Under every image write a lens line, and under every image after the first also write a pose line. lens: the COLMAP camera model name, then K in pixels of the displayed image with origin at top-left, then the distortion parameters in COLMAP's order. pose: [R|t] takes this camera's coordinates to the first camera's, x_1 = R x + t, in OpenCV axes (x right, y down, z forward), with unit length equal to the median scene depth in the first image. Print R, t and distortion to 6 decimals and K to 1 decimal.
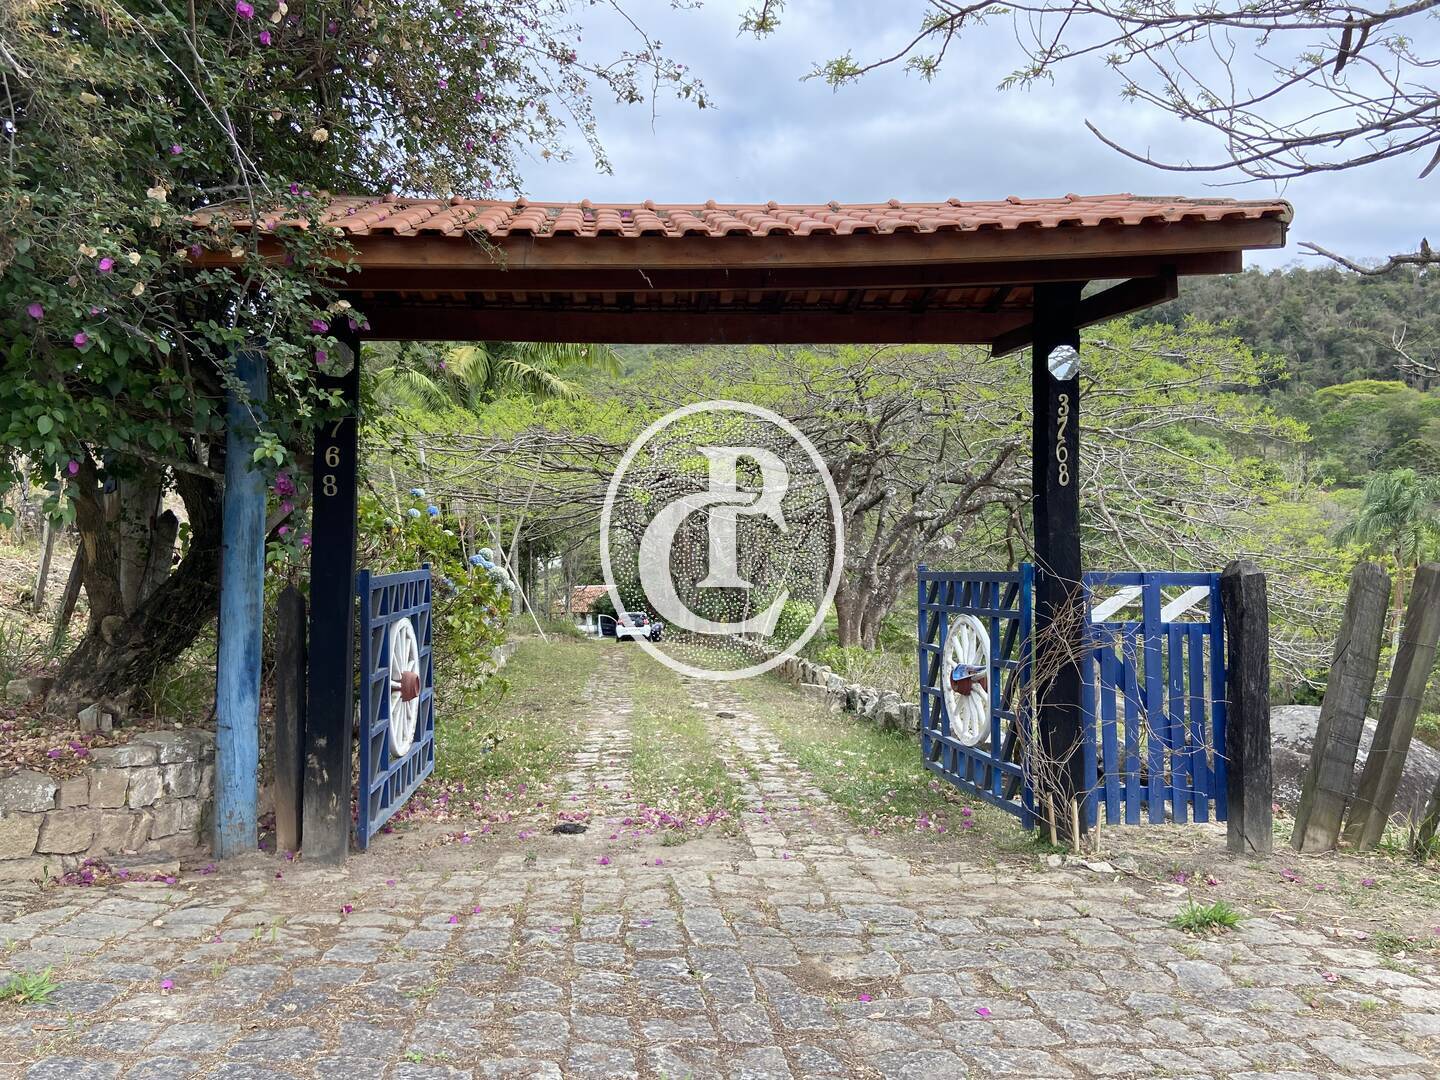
lens RADIAL K [[1076.8, 0, 720.0], [0, 1076.8, 540.1], [0, 0, 1]] dist [0.064033, -0.082561]
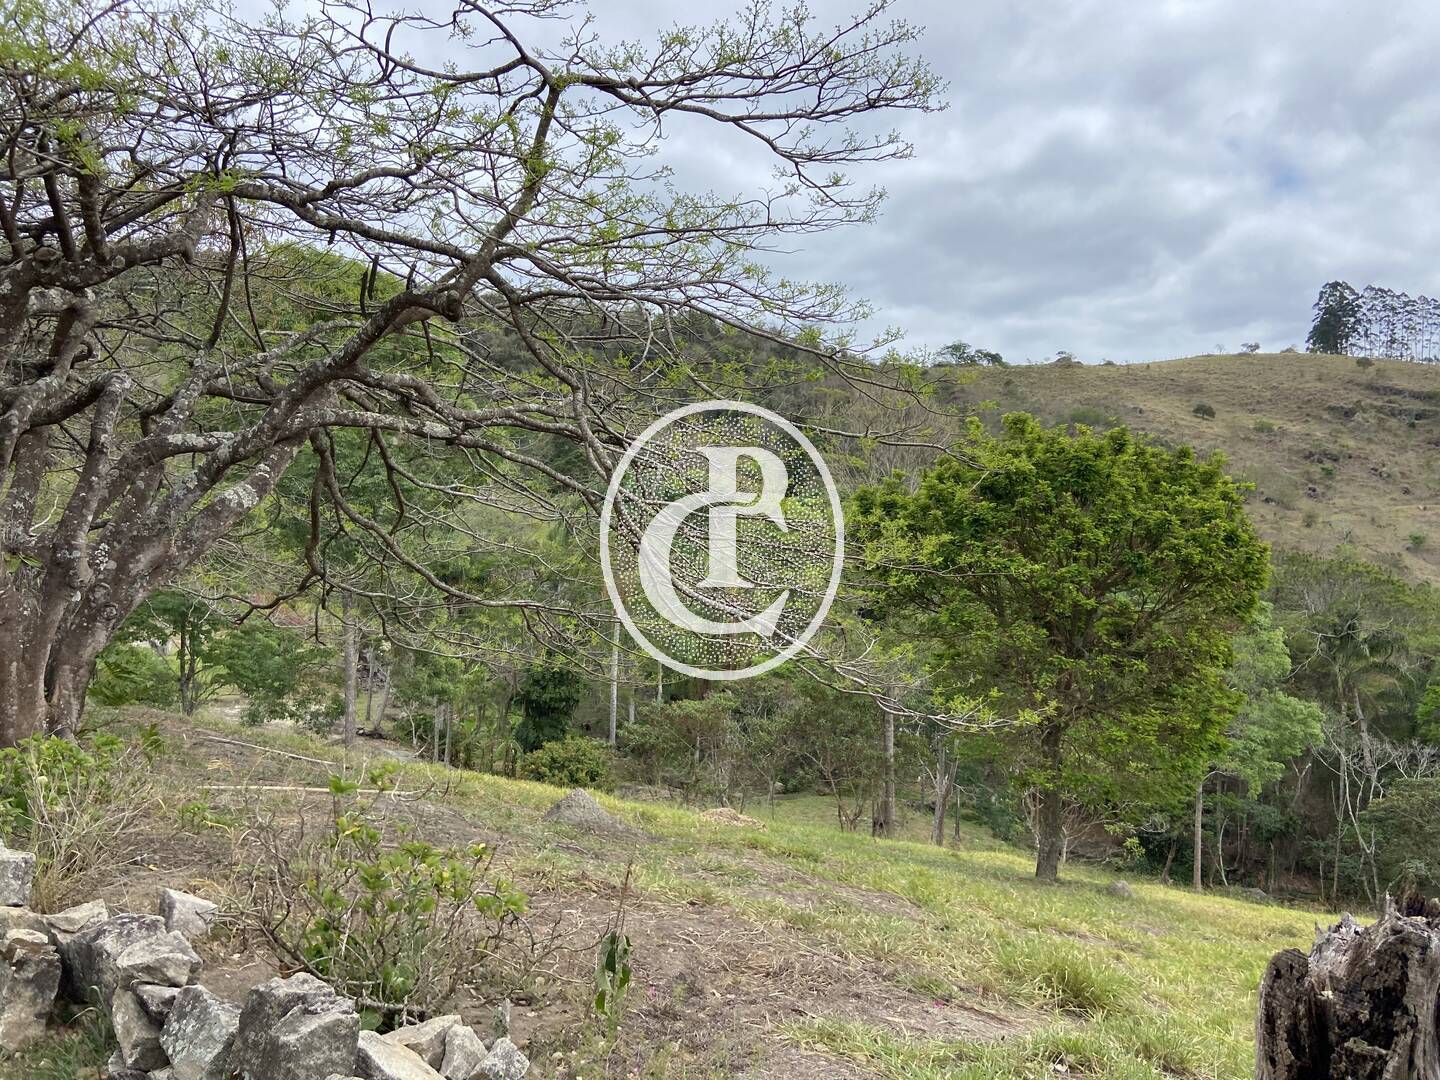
lens RADIAL K [[1076.8, 0, 717.7], [0, 1076.8, 542.9], [0, 0, 1]] dist [0.064033, -0.082561]
pose [[0.750556, 0.005044, 0.660788, 0.040538], [-0.006159, 0.999981, -0.000637, 0.023821], [-0.660779, -0.003592, 0.750572, 0.471730]]
